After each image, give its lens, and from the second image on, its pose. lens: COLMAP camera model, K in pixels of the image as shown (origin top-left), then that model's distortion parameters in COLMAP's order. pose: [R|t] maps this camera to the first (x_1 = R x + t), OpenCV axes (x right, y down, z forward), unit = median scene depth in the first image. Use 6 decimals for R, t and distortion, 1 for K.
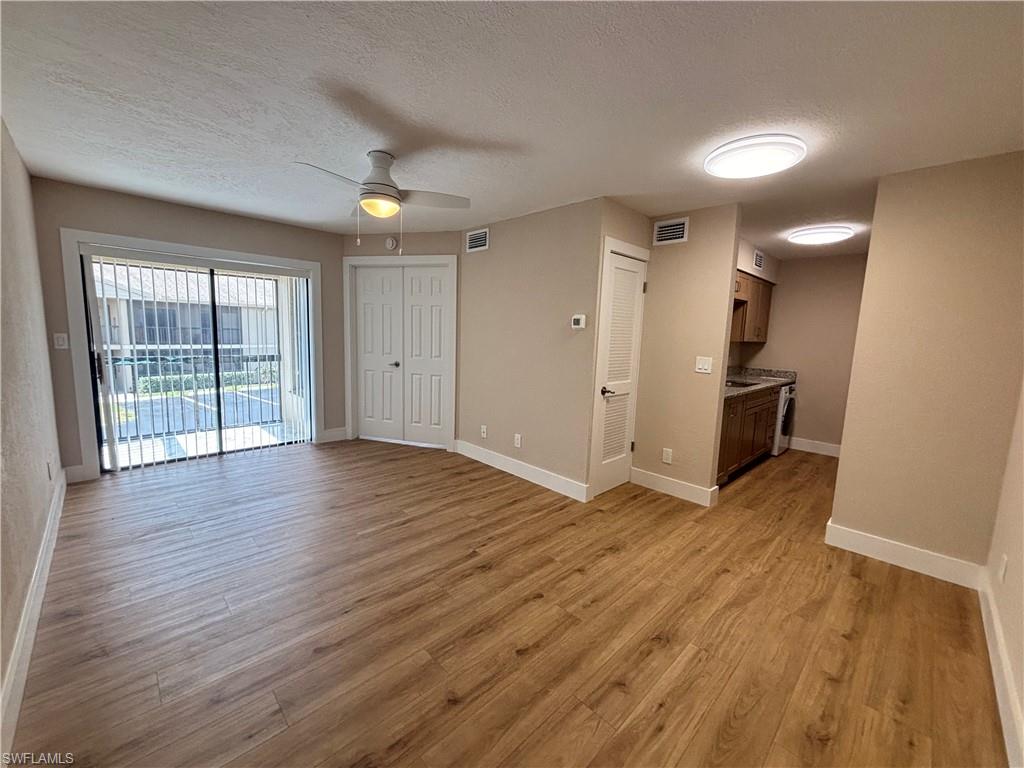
lens RADIAL K [[411.5, 0, 518.1], [0, 411.5, 381.9], [0, 0, 1]] dist [-0.002034, 0.000492]
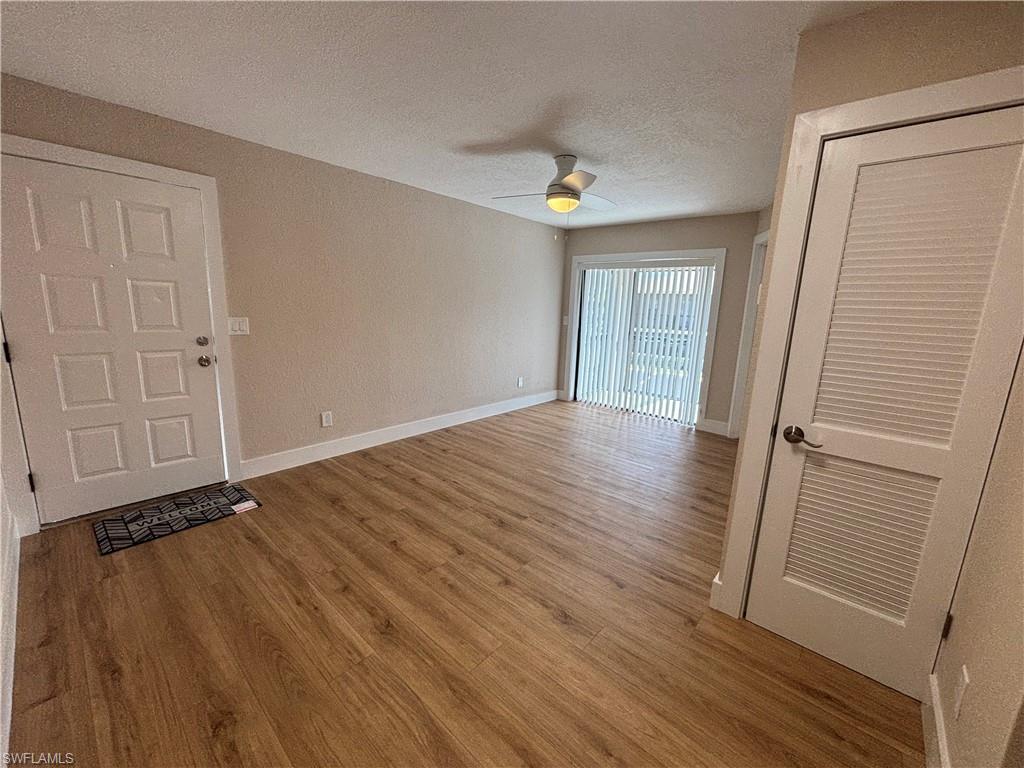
lens RADIAL K [[411.5, 0, 509.5], [0, 411.5, 384.5], [0, 0, 1]] dist [-0.002034, 0.000492]
pose [[0.066629, 0.165216, -0.984004, 1.033761], [-0.157336, 0.975597, 0.153151, -0.092190], [0.985295, 0.144615, 0.090997, 0.954331]]
